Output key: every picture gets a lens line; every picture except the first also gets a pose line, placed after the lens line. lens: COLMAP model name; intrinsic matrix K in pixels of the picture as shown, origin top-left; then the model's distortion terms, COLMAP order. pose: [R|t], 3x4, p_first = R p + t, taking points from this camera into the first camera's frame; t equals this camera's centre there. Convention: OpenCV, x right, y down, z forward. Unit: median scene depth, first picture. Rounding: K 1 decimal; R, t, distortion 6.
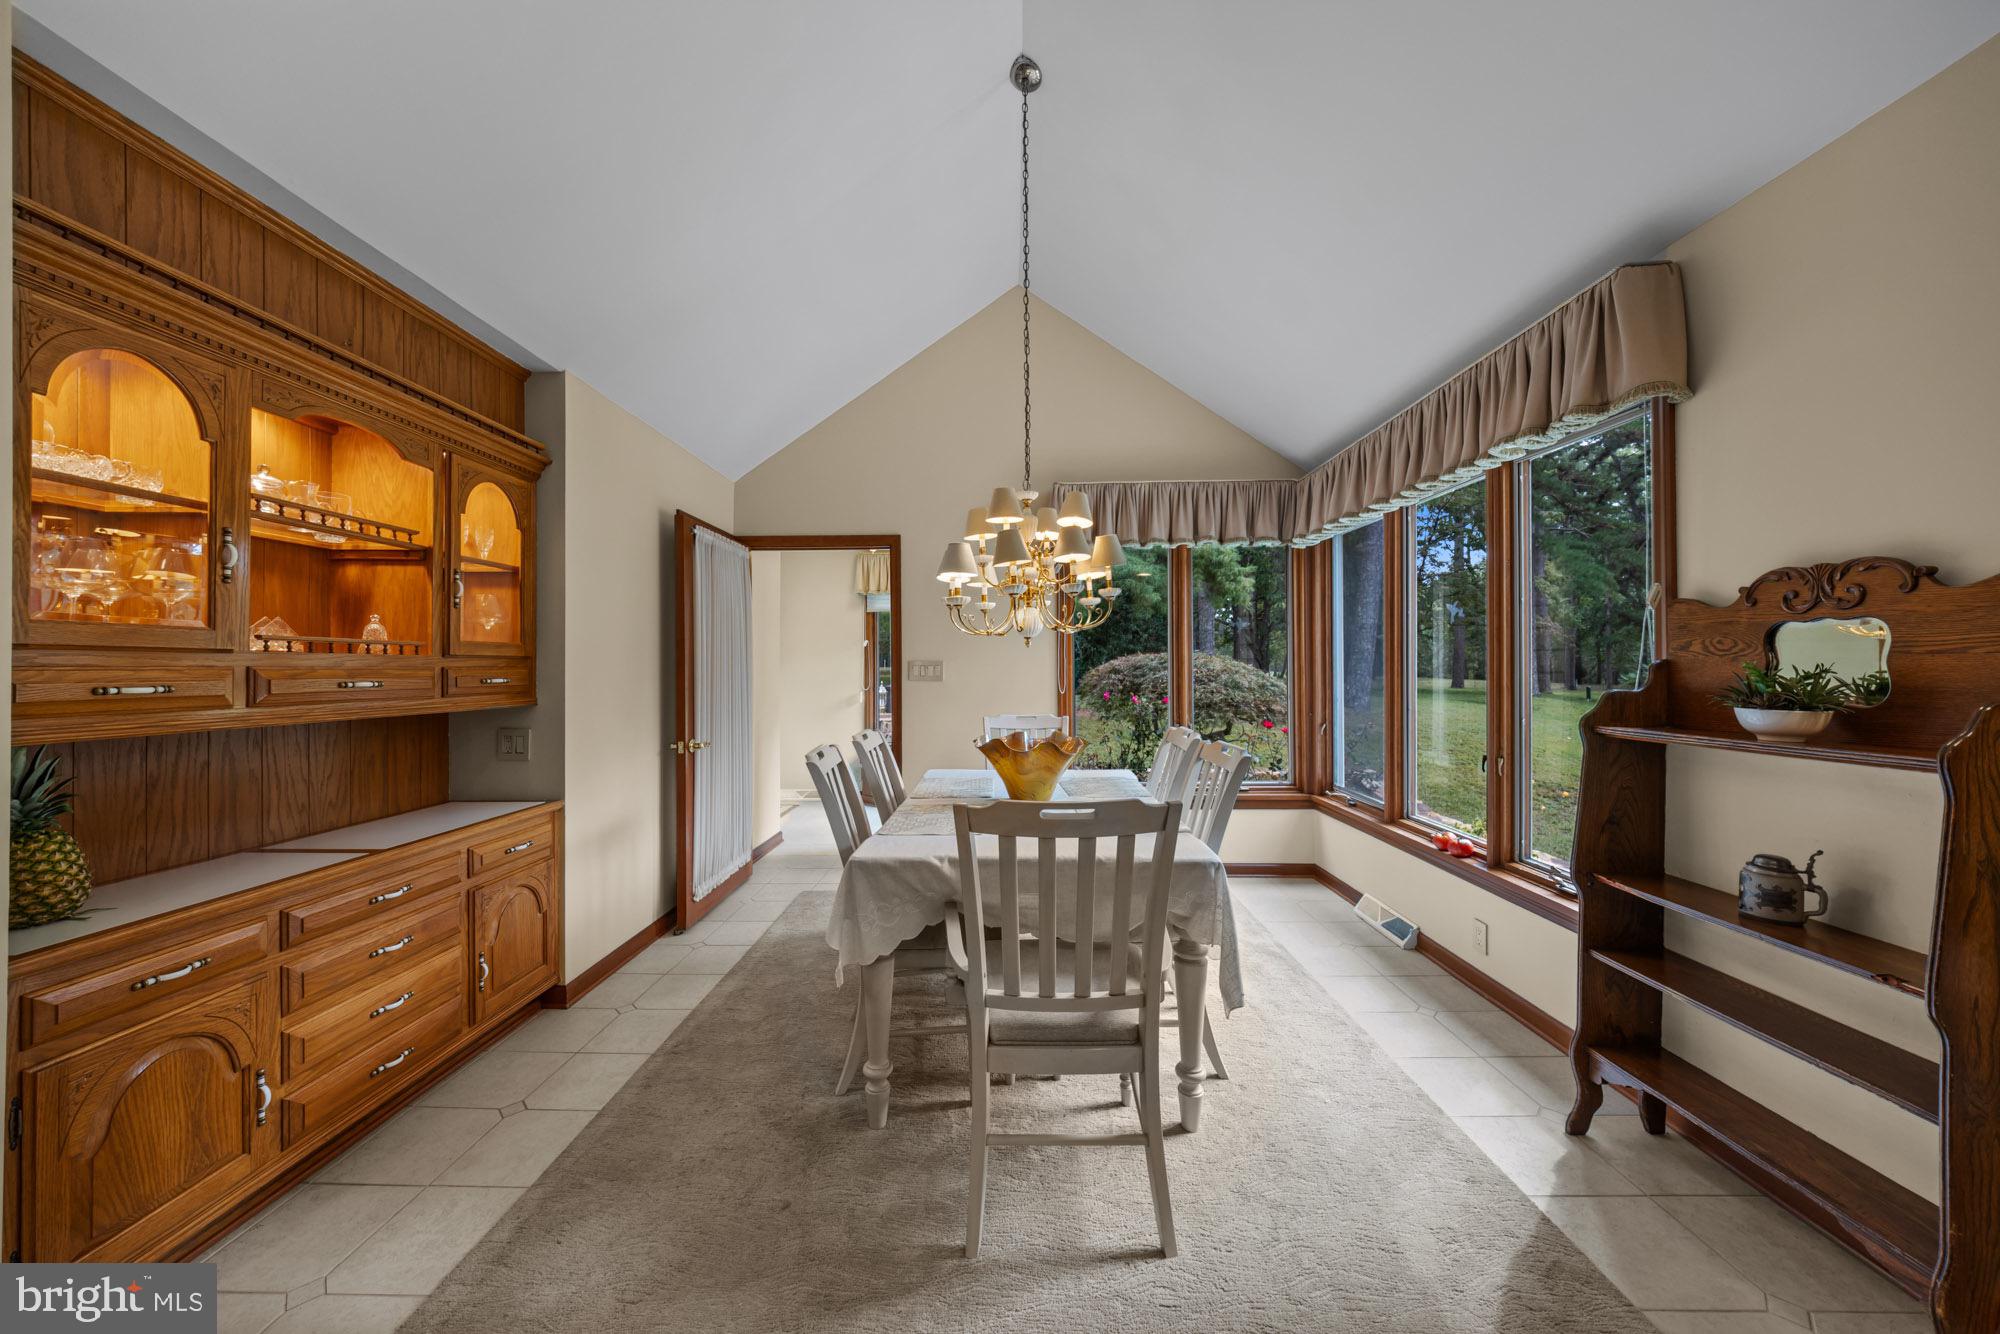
lens RADIAL K [[686.3, 0, 996.0], [0, 686.3, 668.5], [0, 0, 1]] dist [-0.002759, -0.000090]
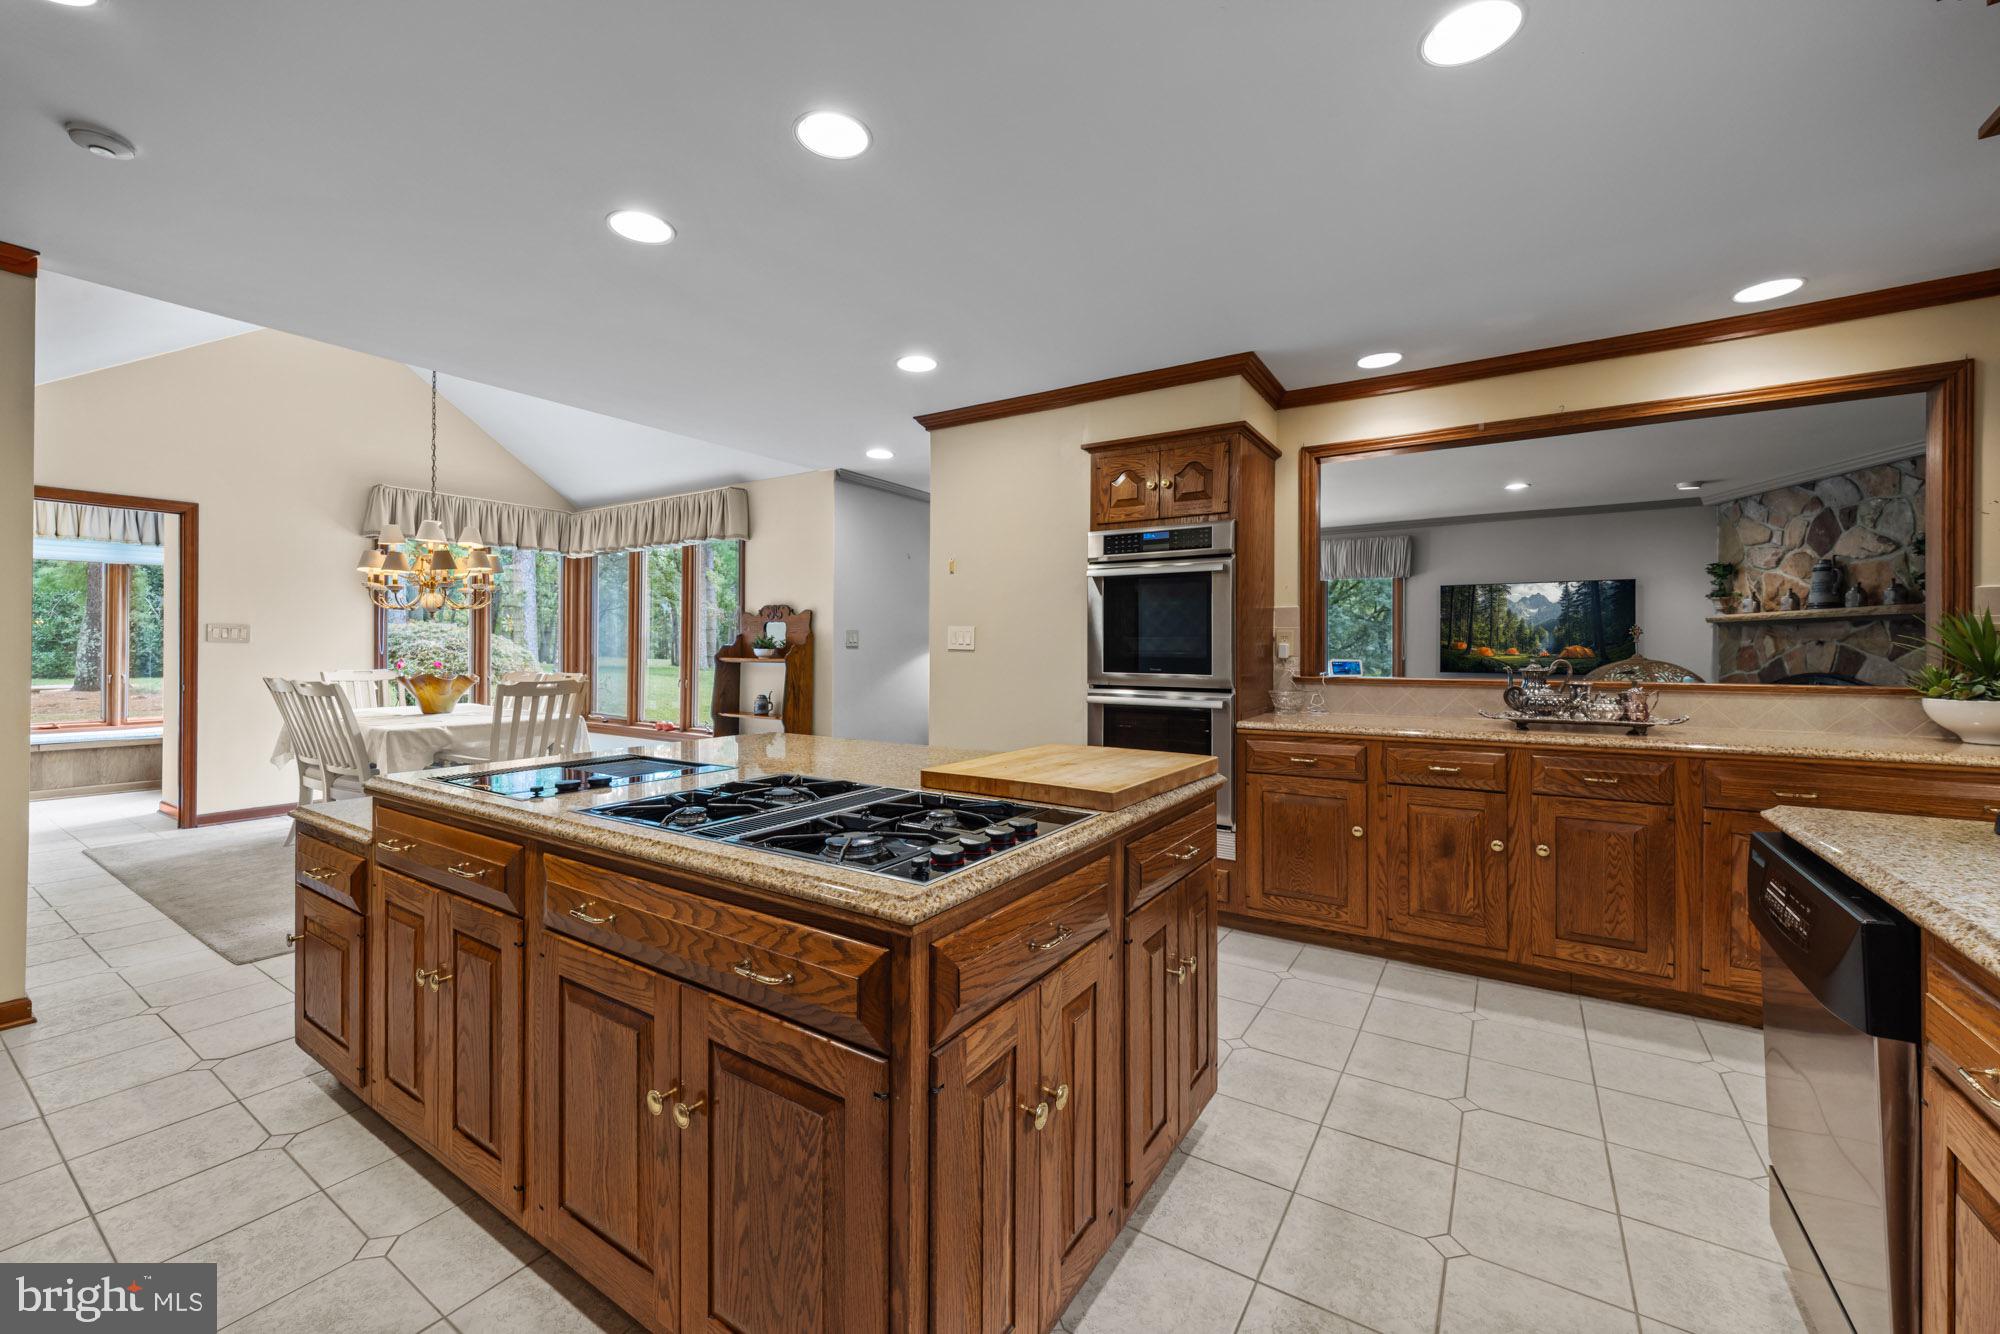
lens RADIAL K [[791.0, 0, 996.3], [0, 791.0, 648.2], [0, 0, 1]] dist [-0.002353, -0.000185]
pose [[0.524356, 0.006671, 0.851473, -1.174176], [-0.008249, 0.999962, -0.002754, 0.045383], [-0.851459, -0.005580, 0.524391, -1.523763]]
